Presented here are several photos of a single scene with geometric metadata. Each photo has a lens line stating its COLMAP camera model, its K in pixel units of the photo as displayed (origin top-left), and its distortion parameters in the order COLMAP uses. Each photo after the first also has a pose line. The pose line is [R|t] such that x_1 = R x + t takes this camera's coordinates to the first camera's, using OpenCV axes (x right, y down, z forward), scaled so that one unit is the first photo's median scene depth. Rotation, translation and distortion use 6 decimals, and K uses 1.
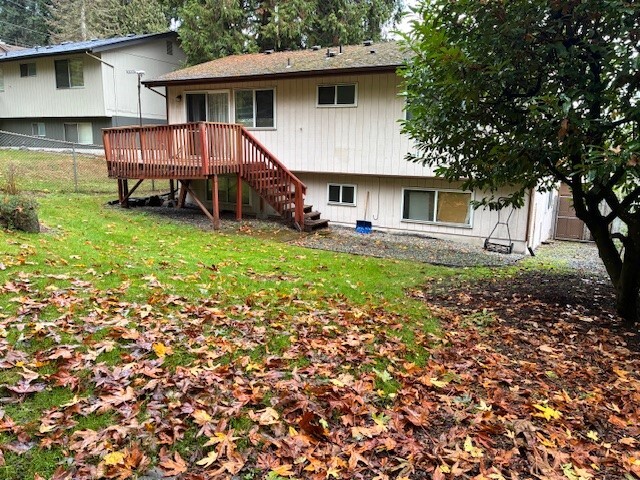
lens RADIAL K [[482.0, 0, 319.1], [0, 482.0, 239.9], [0, 0, 1]] dist [0.009195, -0.003598]
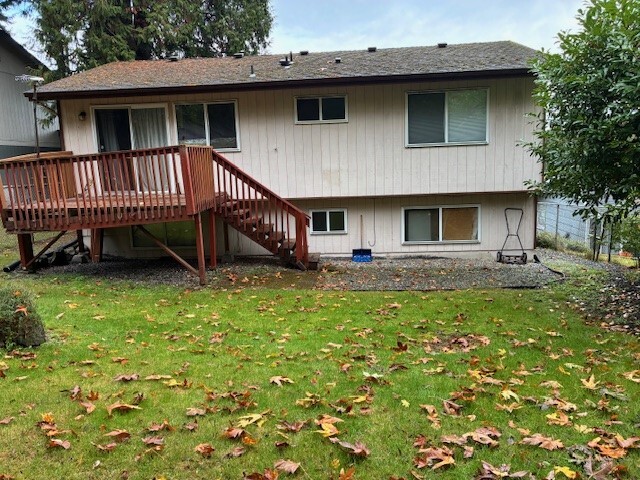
lens RADIAL K [[482.0, 0, 320.7], [0, 482.0, 240.2], [0, 0, 1]] dist [0.009195, -0.003598]
pose [[0.902908, -0.119538, 0.412879, -0.340746], [0.131835, 0.991271, -0.001309, -0.063466], [-0.409118, 0.055614, 0.910785, 0.216383]]
